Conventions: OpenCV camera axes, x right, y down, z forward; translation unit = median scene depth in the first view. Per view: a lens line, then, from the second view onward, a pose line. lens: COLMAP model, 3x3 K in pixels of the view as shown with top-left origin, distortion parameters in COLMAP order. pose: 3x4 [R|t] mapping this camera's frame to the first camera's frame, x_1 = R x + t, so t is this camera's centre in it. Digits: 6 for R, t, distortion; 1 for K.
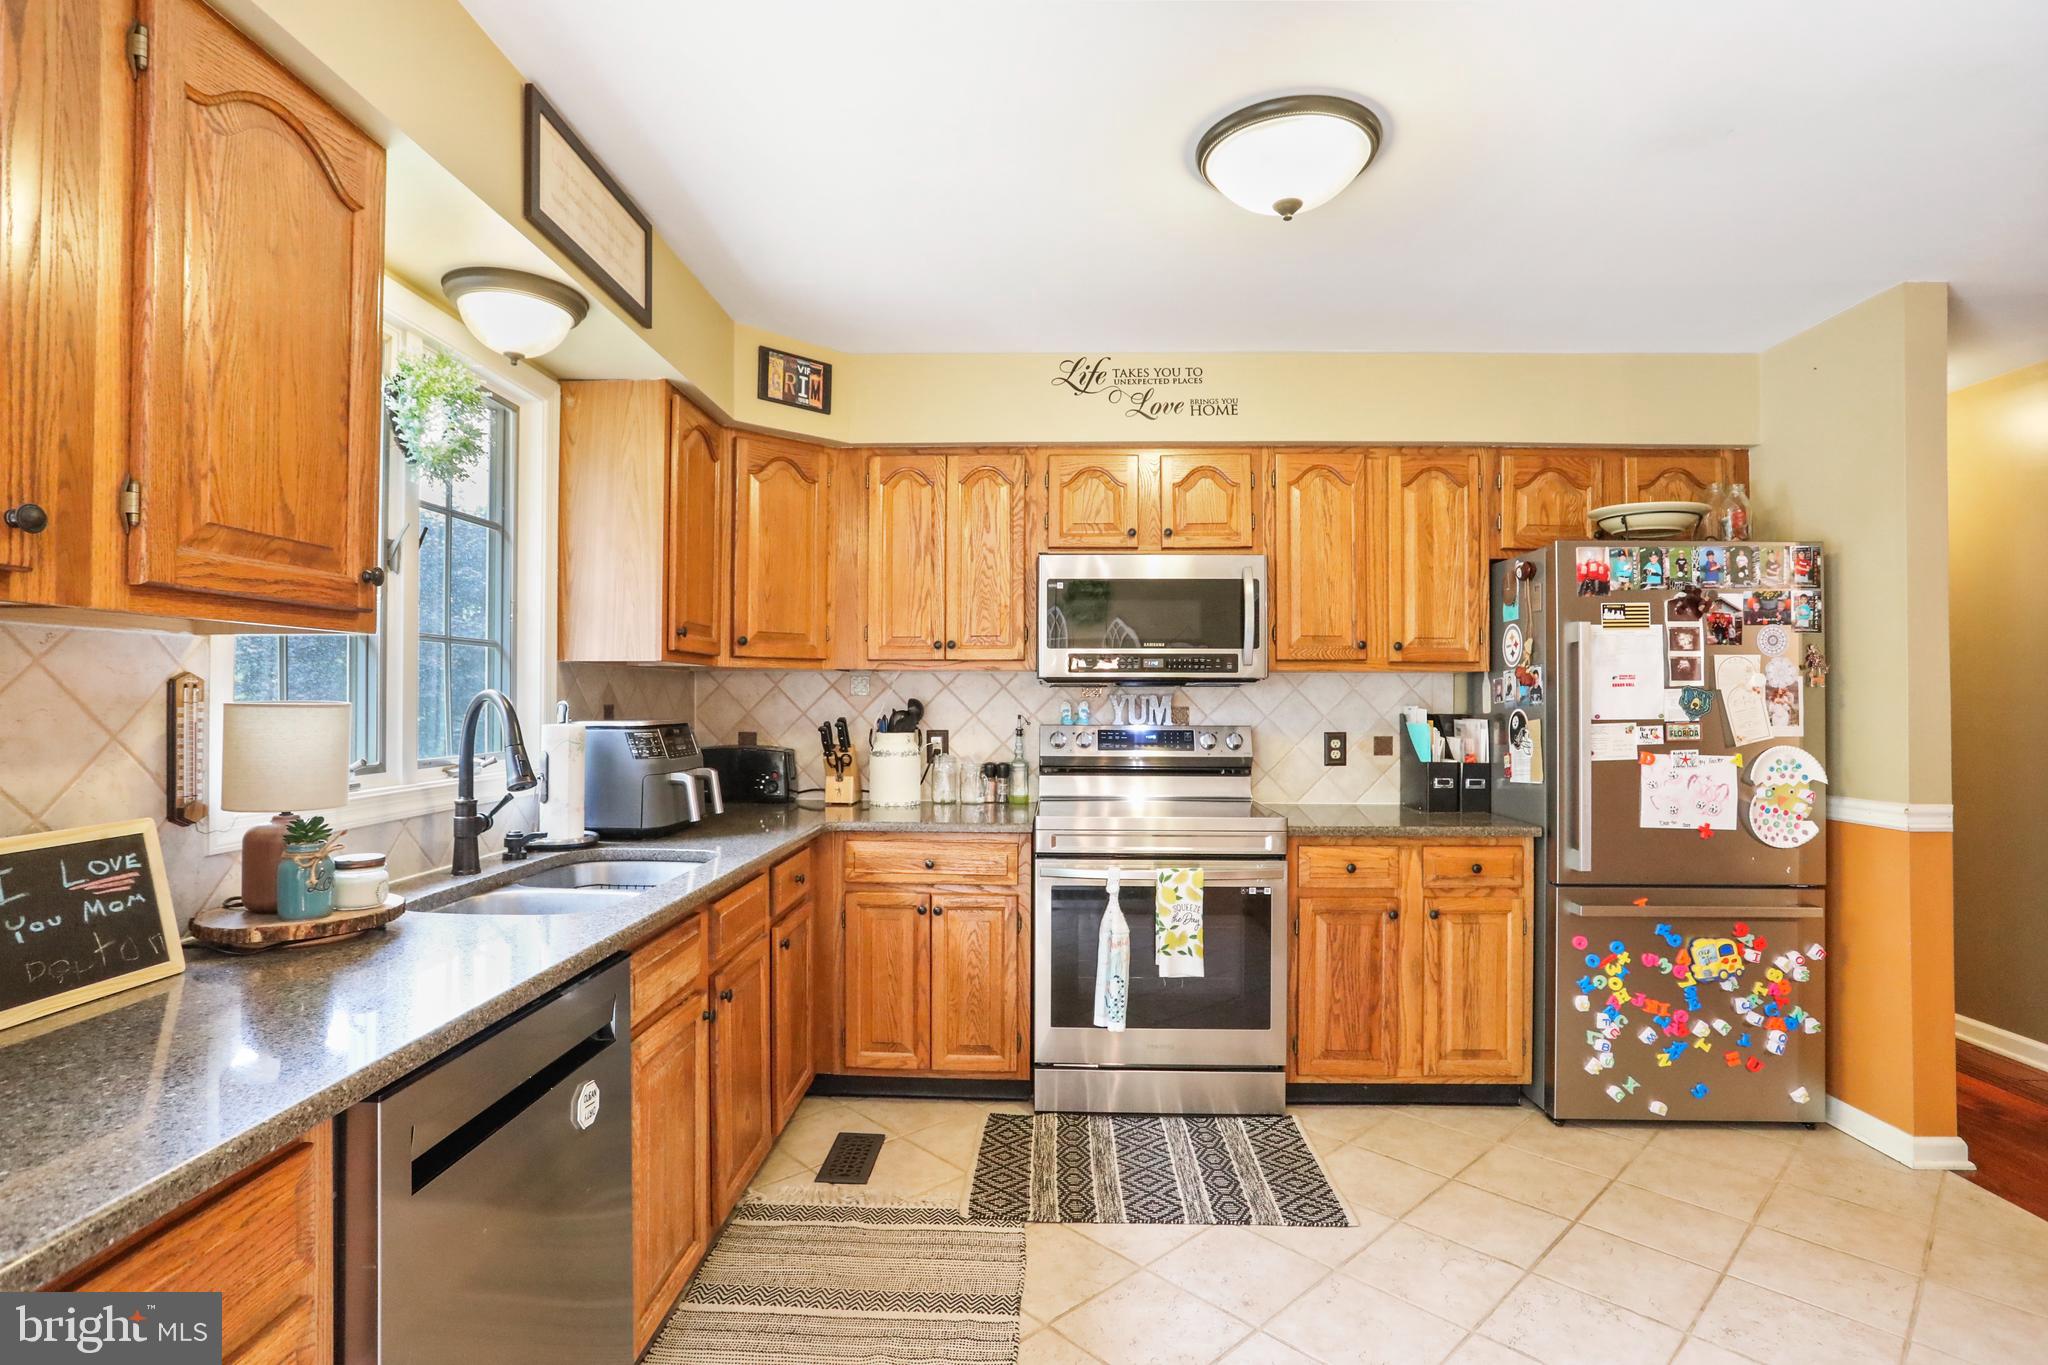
lens RADIAL K [[995.1, 0, 1024.0], [0, 995.1, 682.5], [0, 0, 1]] dist [-0.070300, 0.038734]
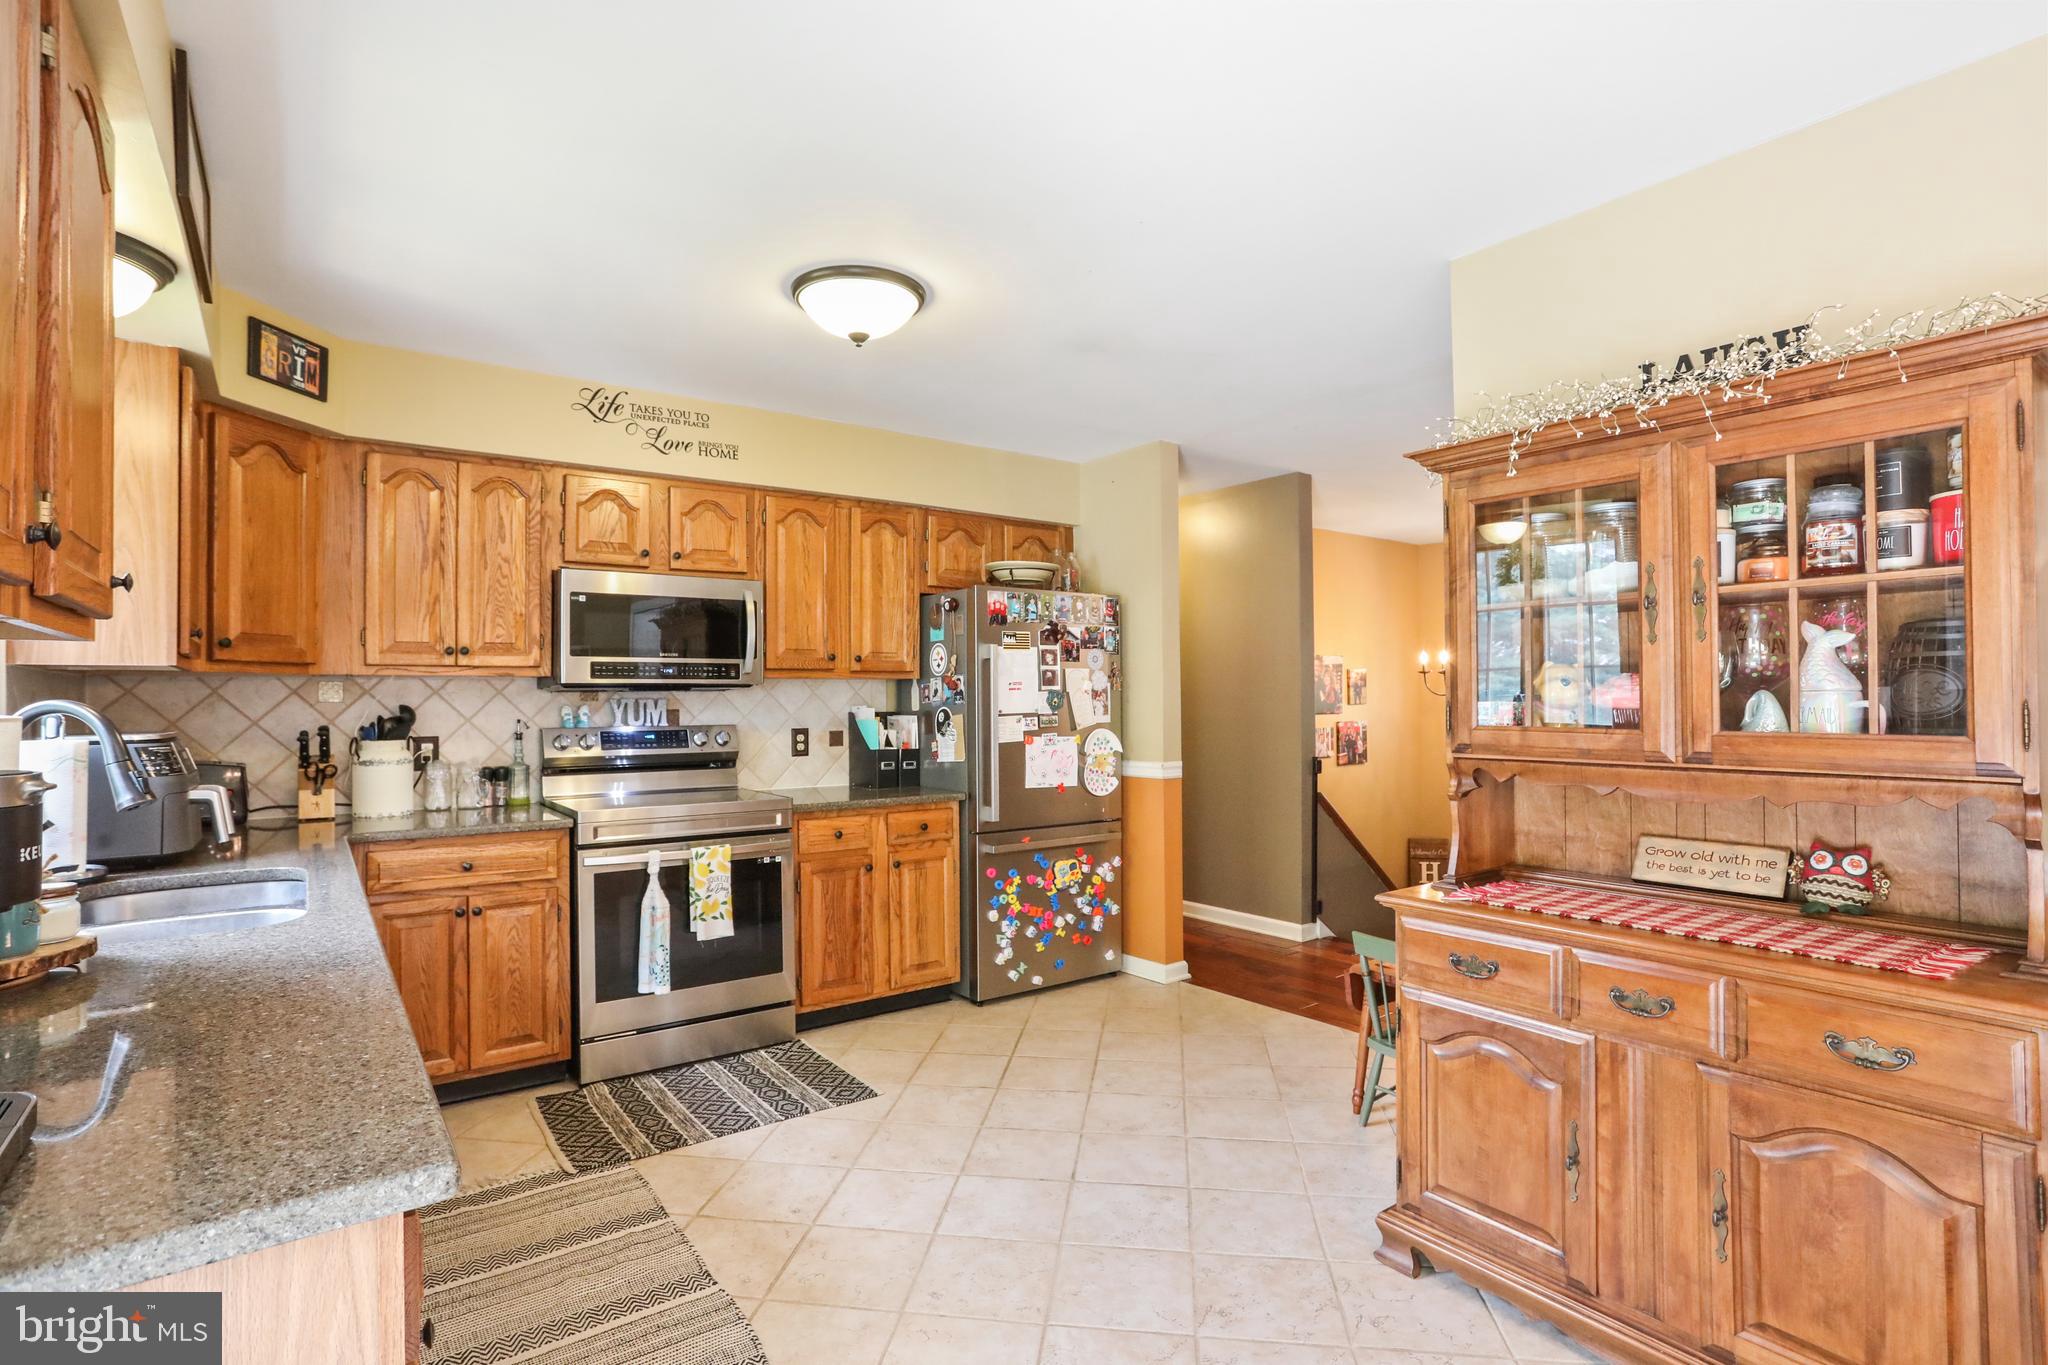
lens RADIAL K [[995.1, 0, 1024.0], [0, 995.1, 682.5], [0, 0, 1]] dist [-0.070300, 0.038734]
pose [[0.779927, 0.000729, 0.625870, -0.277968], [0.000600, 0.999998, -0.001912, -0.004030], [-0.625870, 0.001867, 0.779925, -0.140326]]
